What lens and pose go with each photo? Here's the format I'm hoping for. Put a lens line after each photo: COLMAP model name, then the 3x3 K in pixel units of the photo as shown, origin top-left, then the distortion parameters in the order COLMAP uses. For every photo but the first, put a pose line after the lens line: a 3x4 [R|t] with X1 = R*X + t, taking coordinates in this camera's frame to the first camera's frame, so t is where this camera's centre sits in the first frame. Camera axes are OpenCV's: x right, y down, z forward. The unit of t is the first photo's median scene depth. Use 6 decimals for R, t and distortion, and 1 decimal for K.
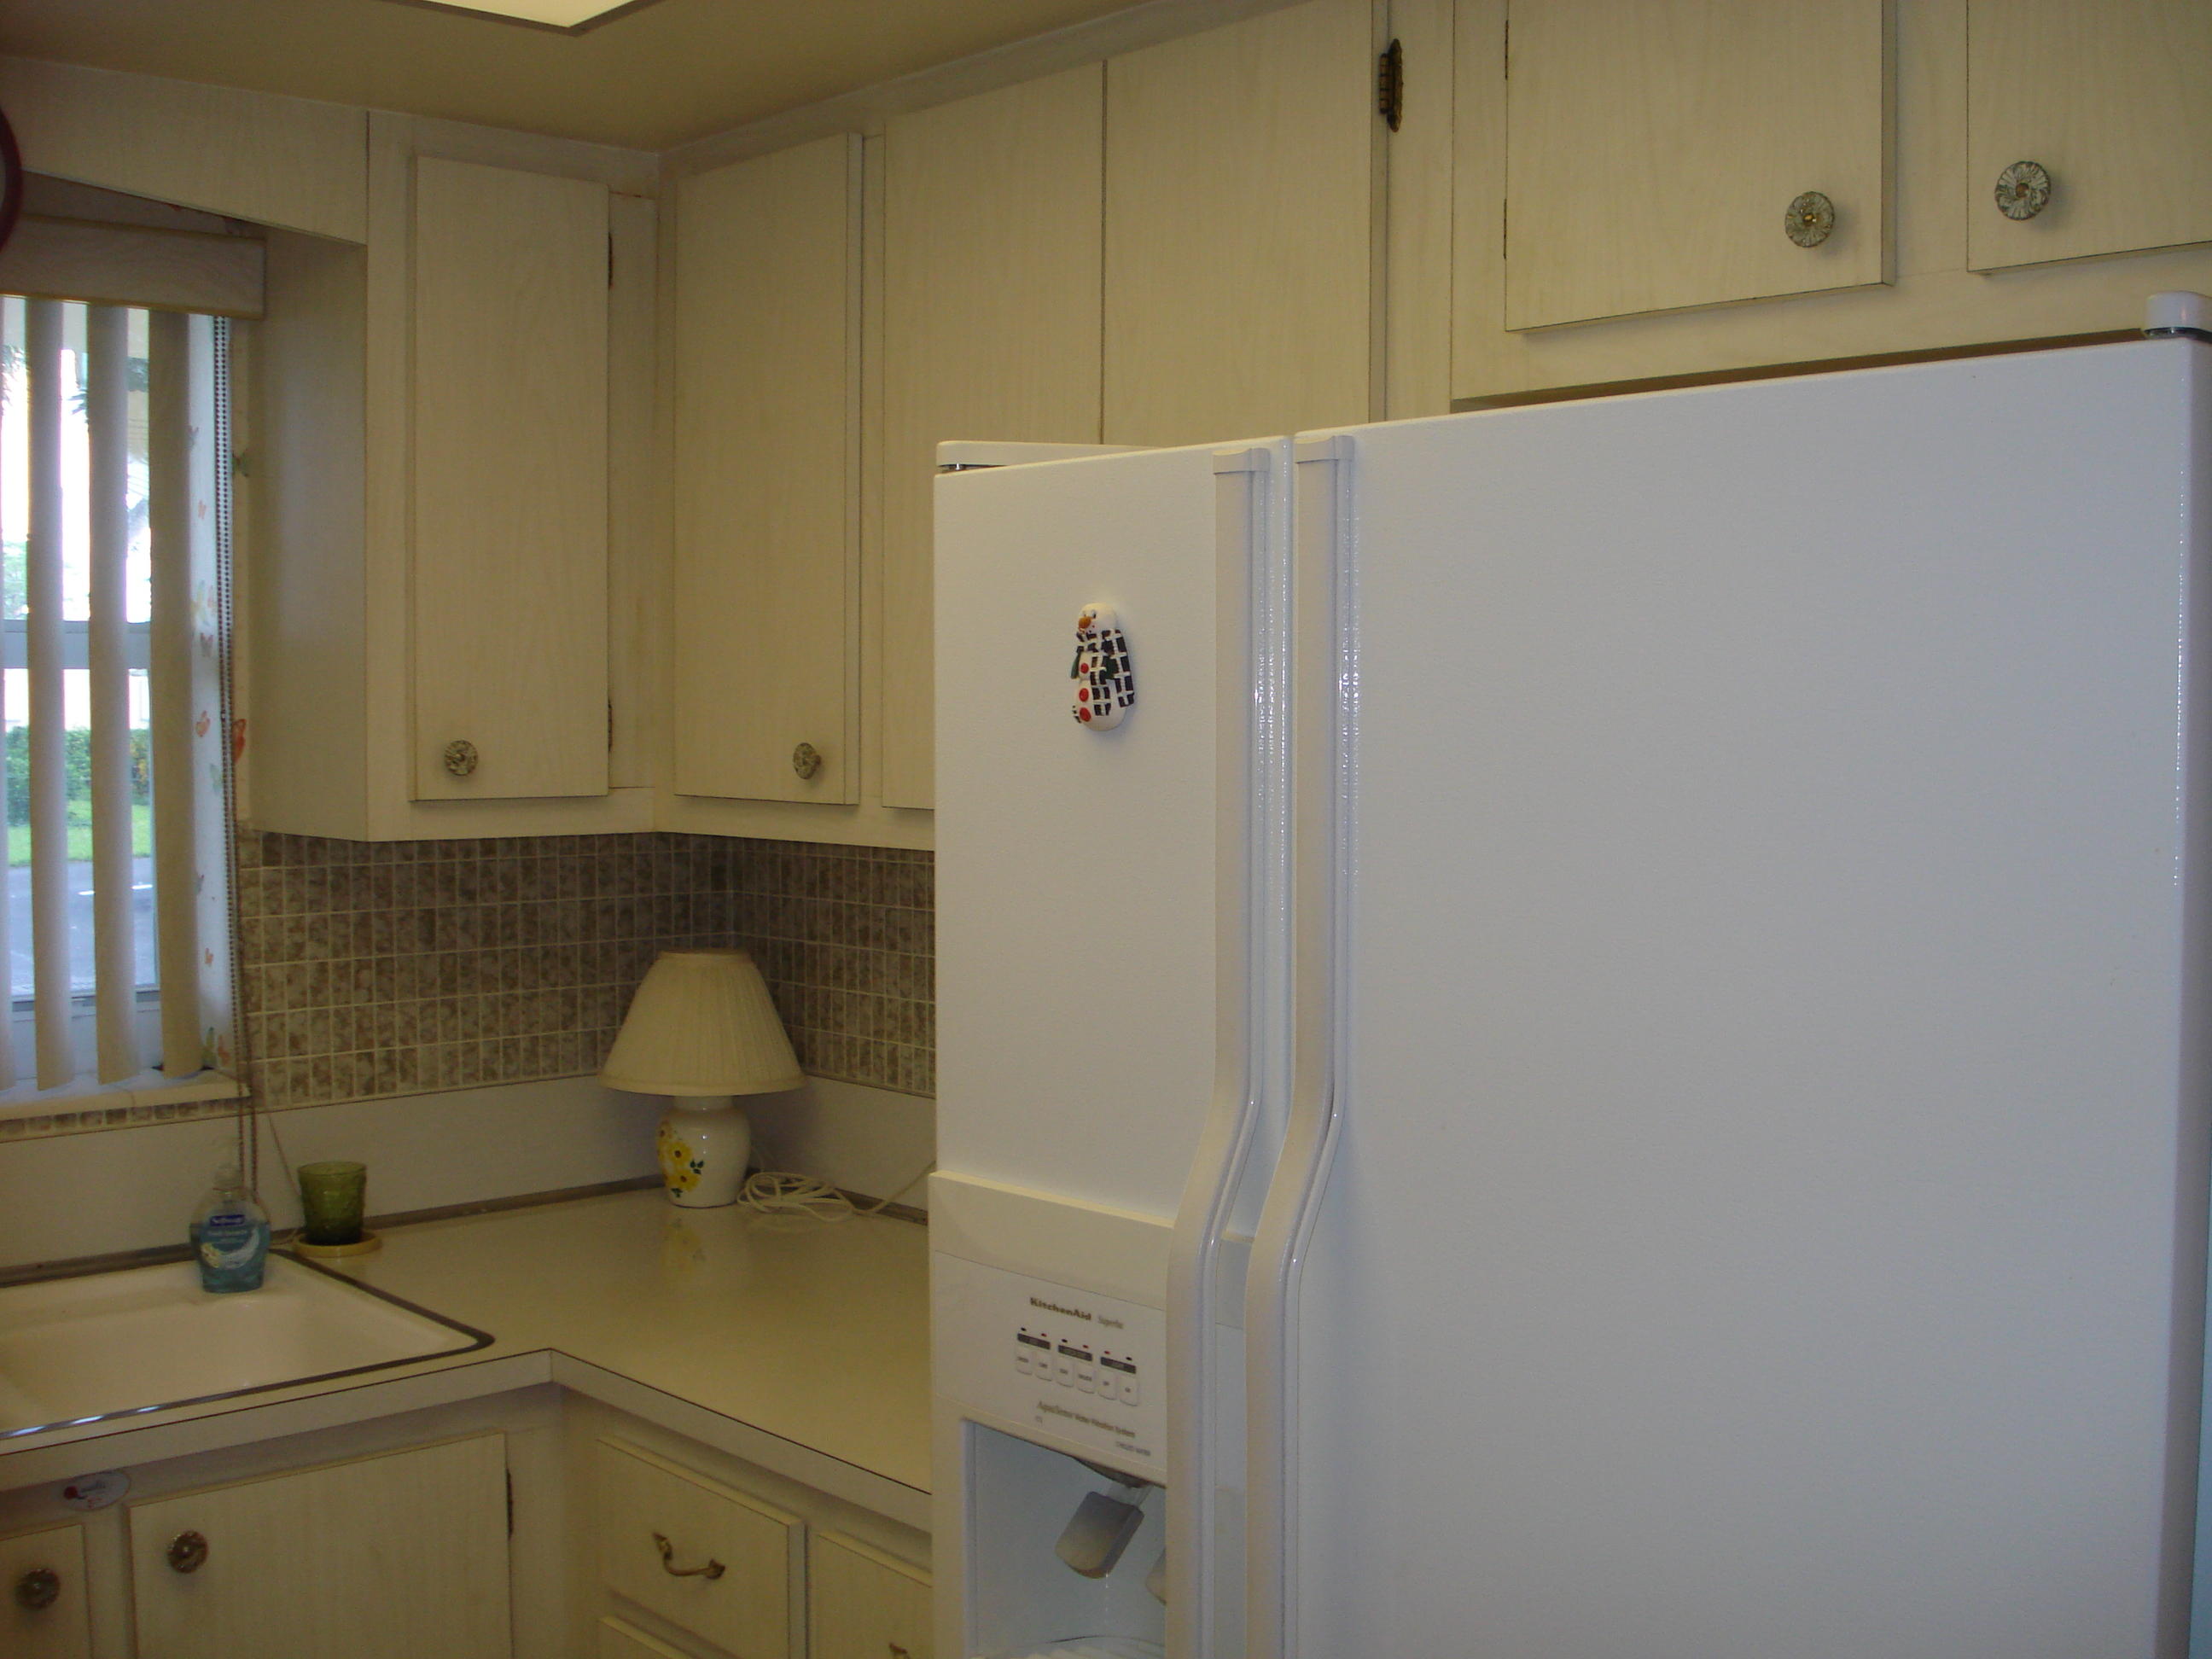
lens RADIAL K [[2453.3, 0, 1106.0], [0, 2453.3, 829.5], [0, 0, 1]] dist [-0.080587, -0.068808]
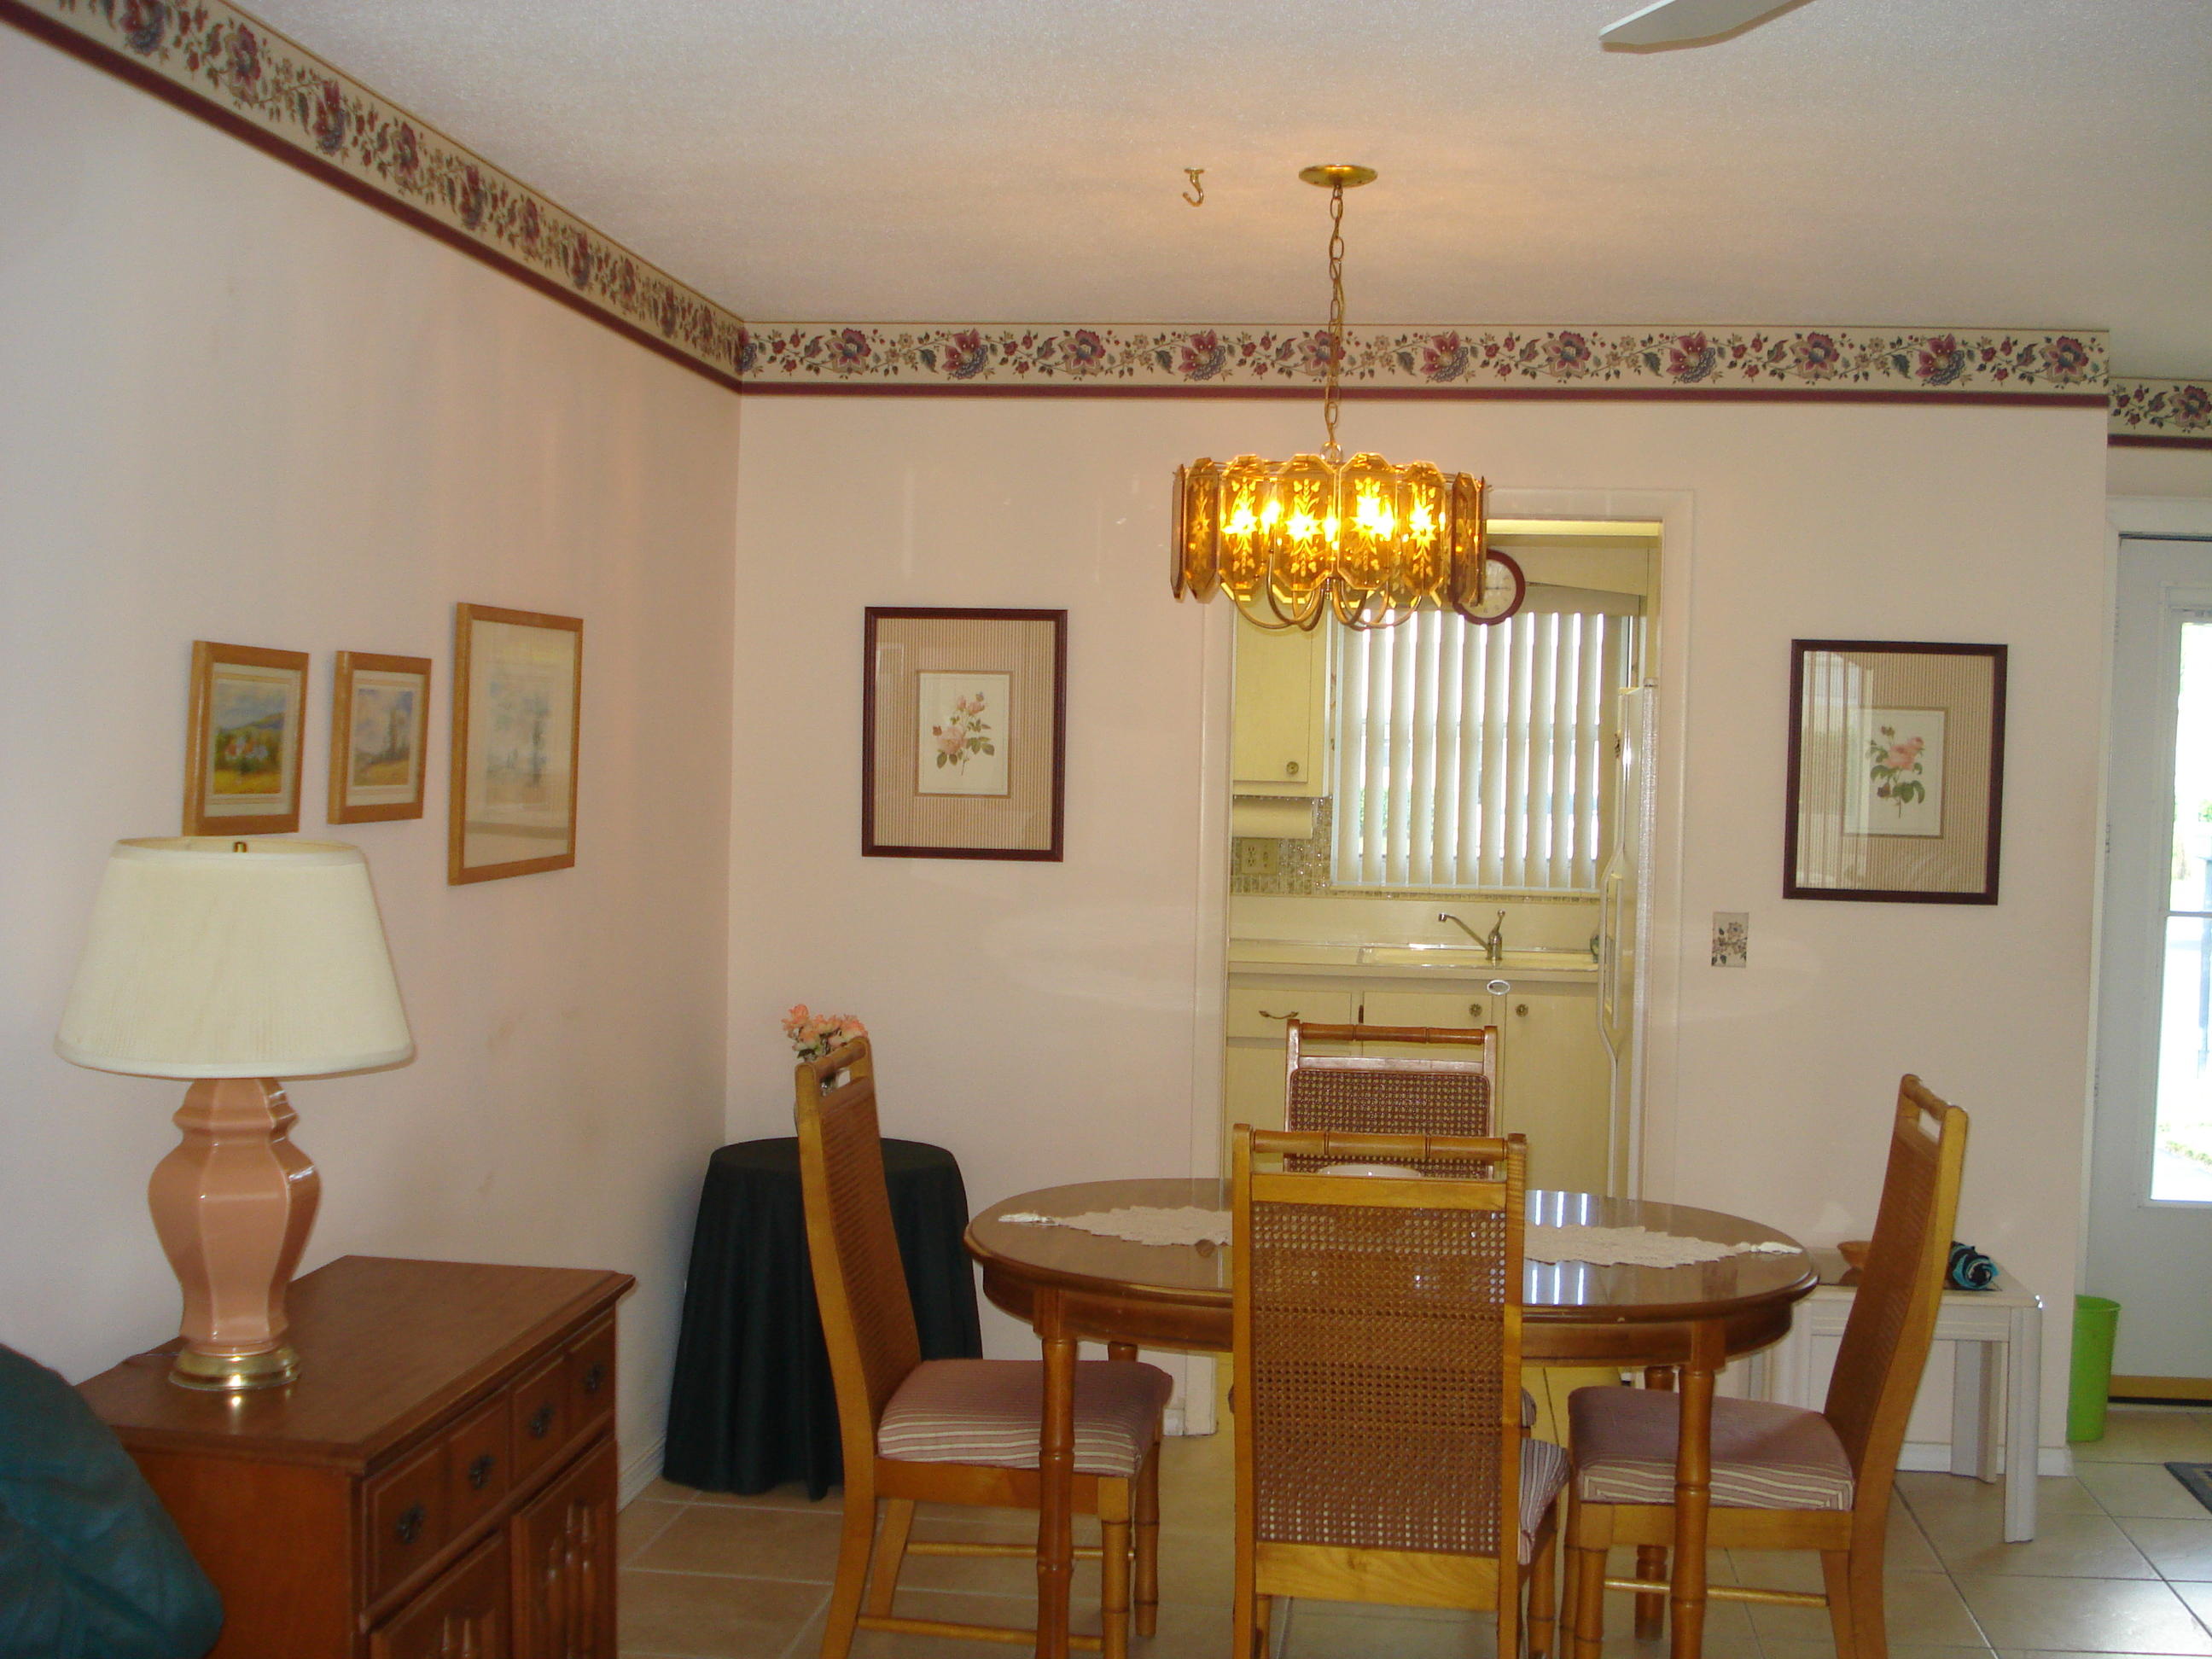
lens RADIAL K [[2466.7, 0, 1089.1], [0, 2466.7, 829.7], [0, 0, 1]] dist [-0.084682, -0.081126]
pose [[0.645156, 0.047178, -0.762593, 1.804837], [-0.060885, 0.998092, 0.010238, 0.053597], [0.761621, 0.039826, 0.646798, -1.660441]]
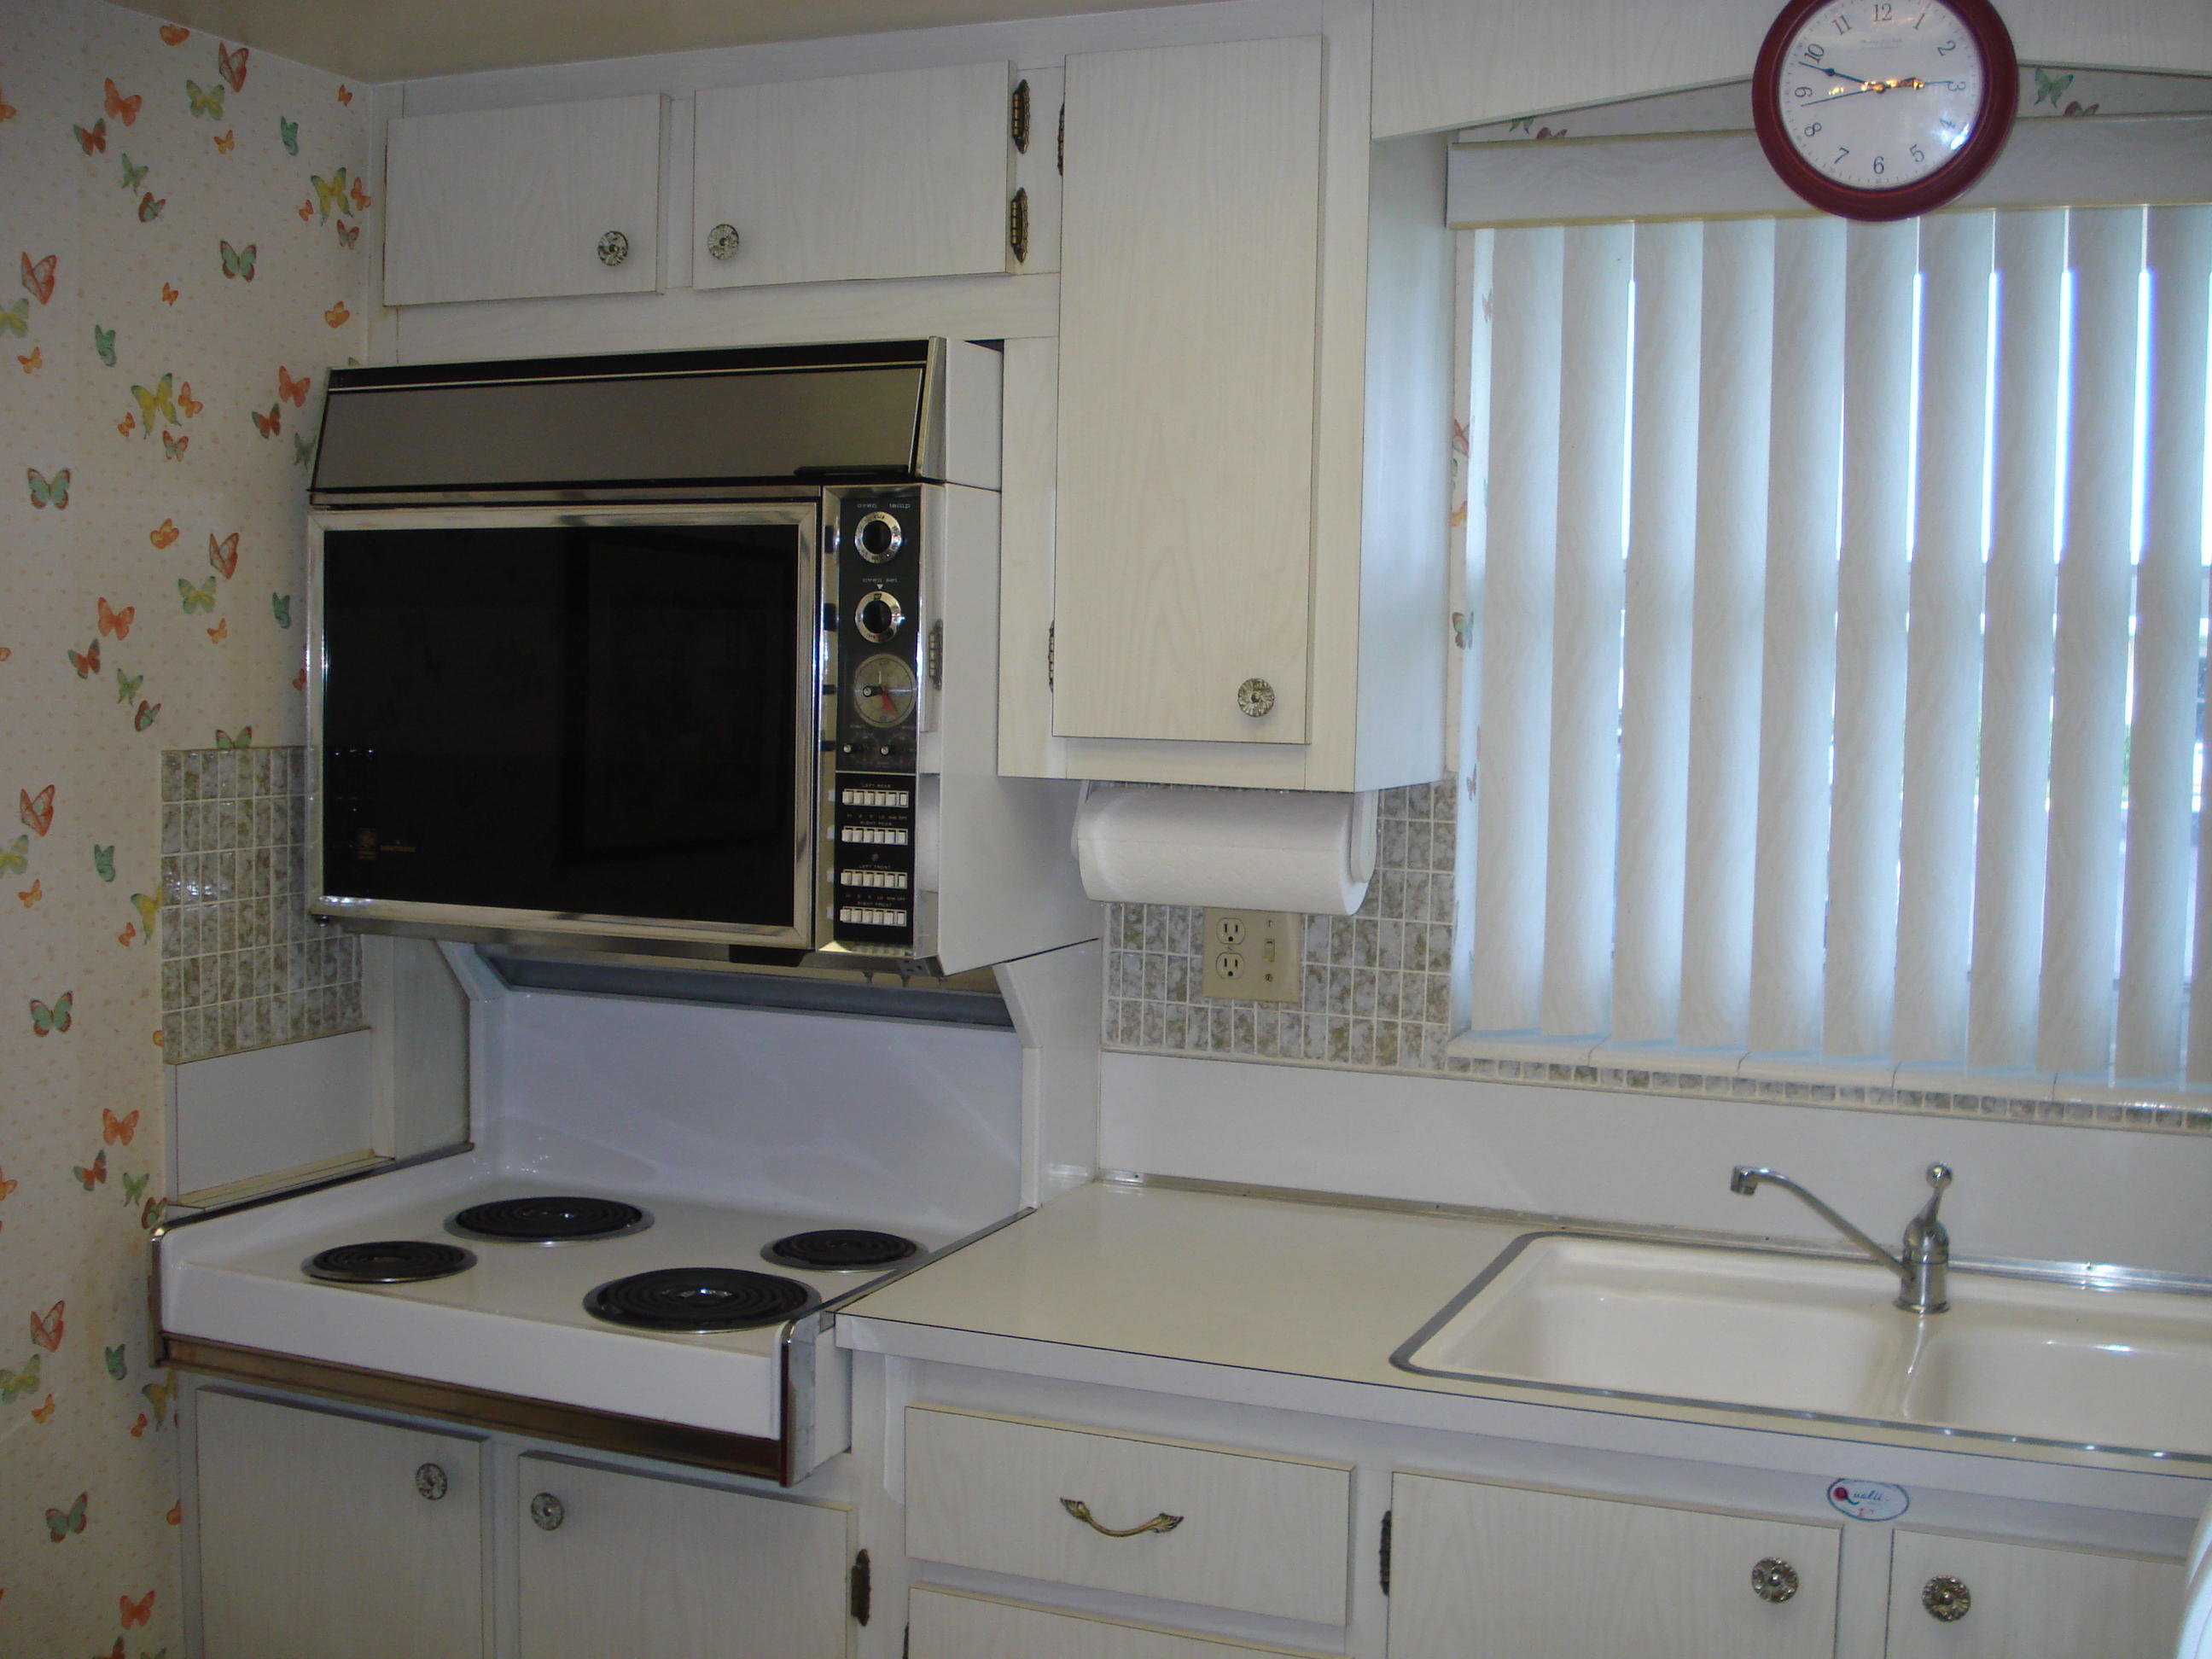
lens RADIAL K [[2466.7, 0, 1089.1], [0, 2466.7, 829.7], [0, 0, 1]] dist [-0.084682, -0.081126]
pose [[0.421278, 0.071408, -0.904116, 0.271280], [-0.063724, 0.996762, 0.049032, -0.007328], [0.904690, 0.036958, 0.424464, 0.316575]]
